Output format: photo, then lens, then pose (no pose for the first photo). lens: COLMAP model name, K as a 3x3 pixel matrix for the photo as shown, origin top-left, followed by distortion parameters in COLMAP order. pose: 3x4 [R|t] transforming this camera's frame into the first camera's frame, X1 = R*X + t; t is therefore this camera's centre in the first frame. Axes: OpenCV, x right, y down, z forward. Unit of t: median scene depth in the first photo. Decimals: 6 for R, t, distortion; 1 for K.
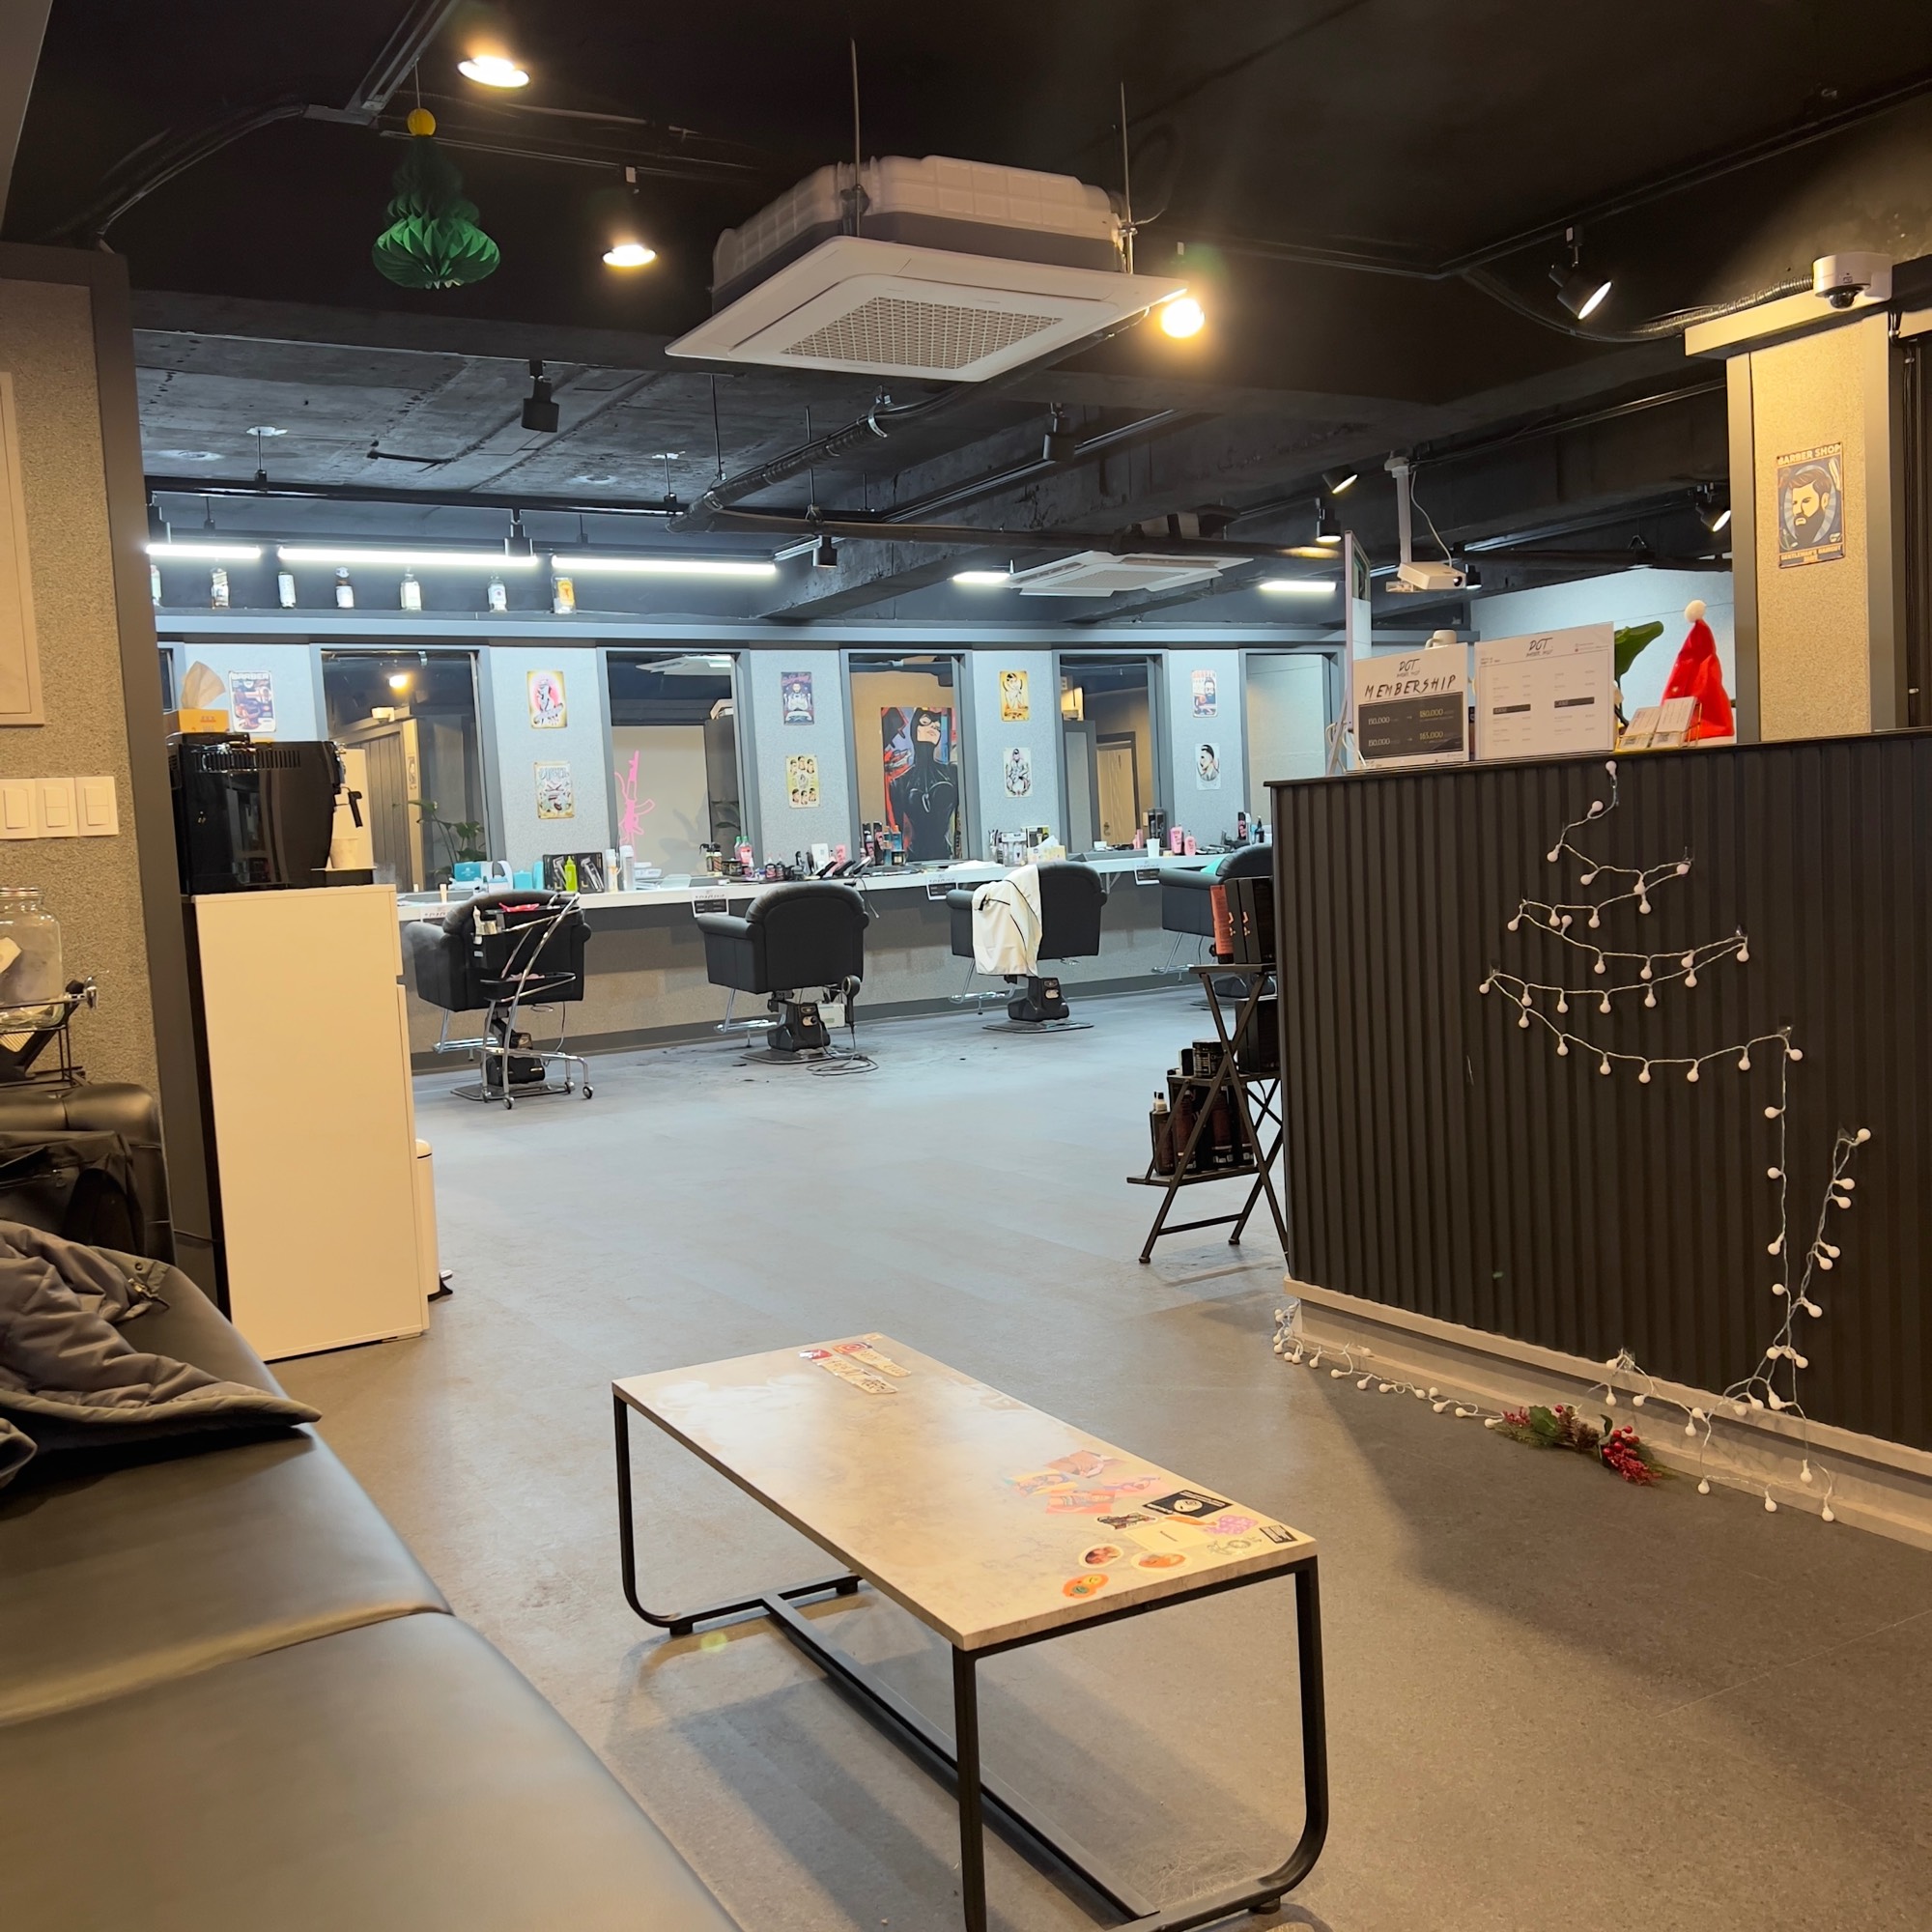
lens RADIAL K [[1930.3, 0, 966.0], [0, 1930.3, 966.0], [0, 0, 1]] dist [0.072389, -0.146240]
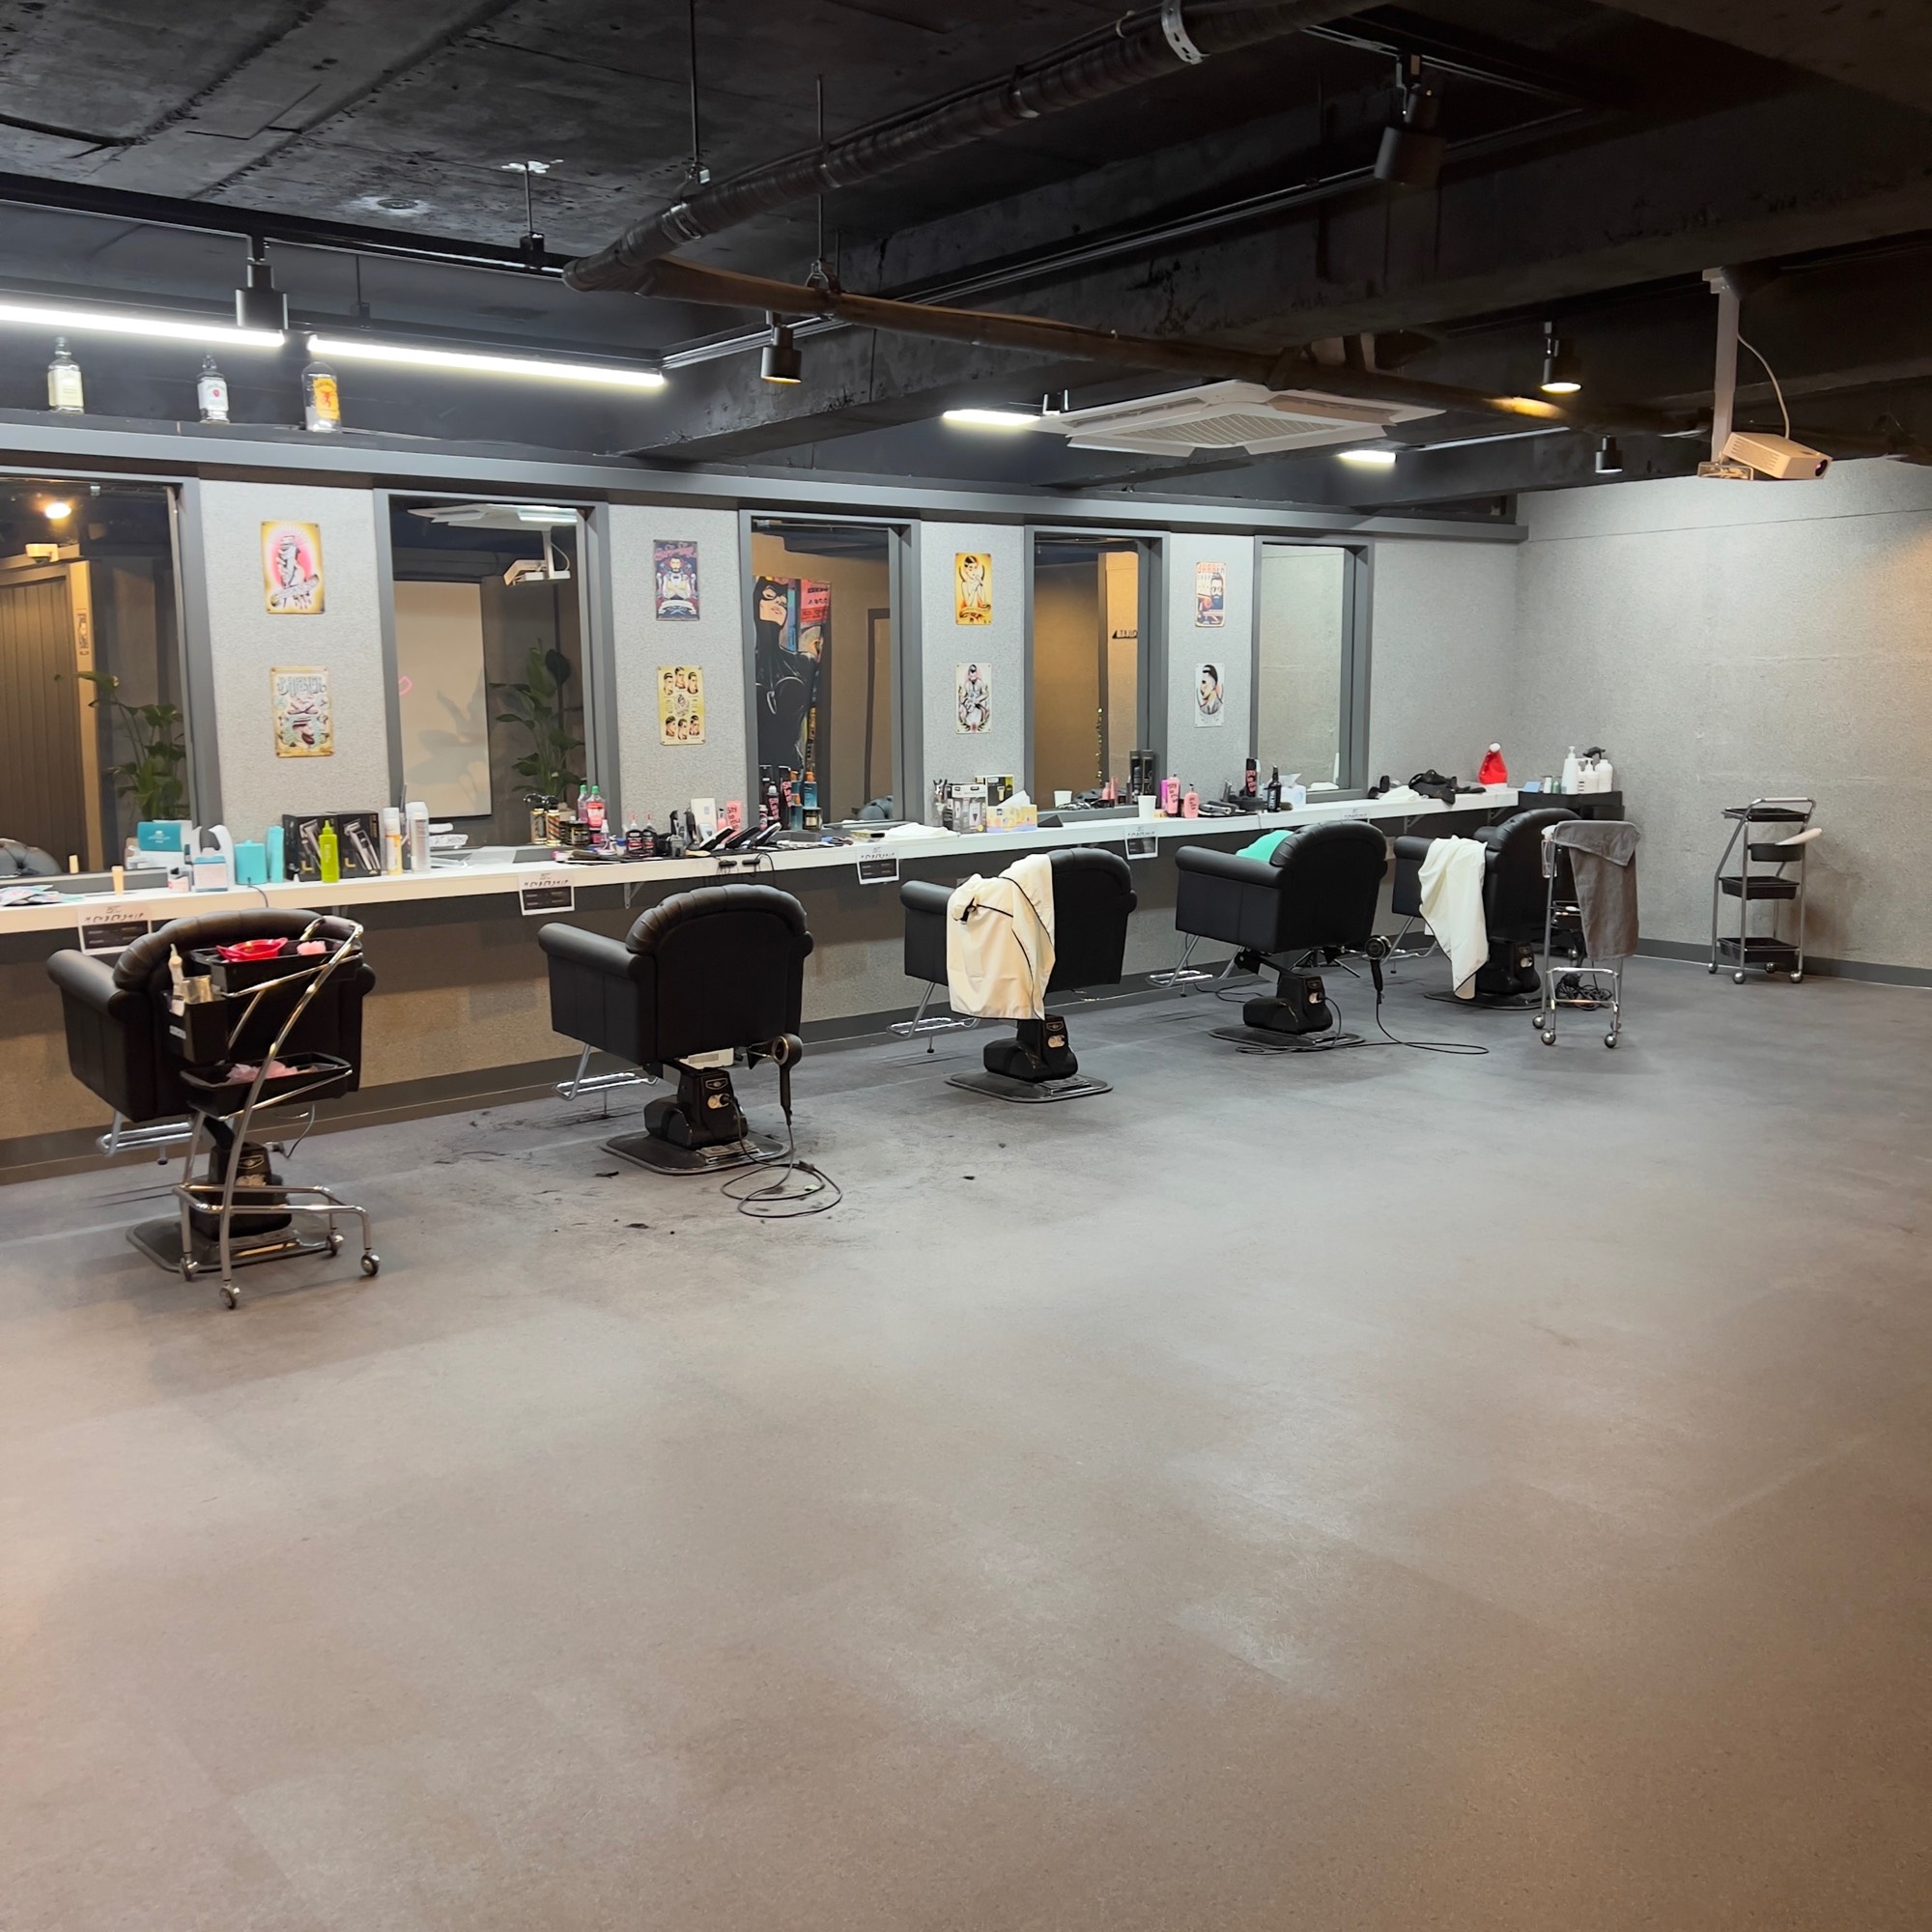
lens RADIAL K [[1936.9, 0, 964.3], [0, 1936.9, 947.0], [0, 0, 1]] dist [0.010989, 0.001072]
pose [[0.989419, 0.024141, 0.143064, -0.086967], [-0.033286, 0.997529, 0.061876, -0.060536], [-0.141217, -0.065983, 0.987777, 0.335899]]
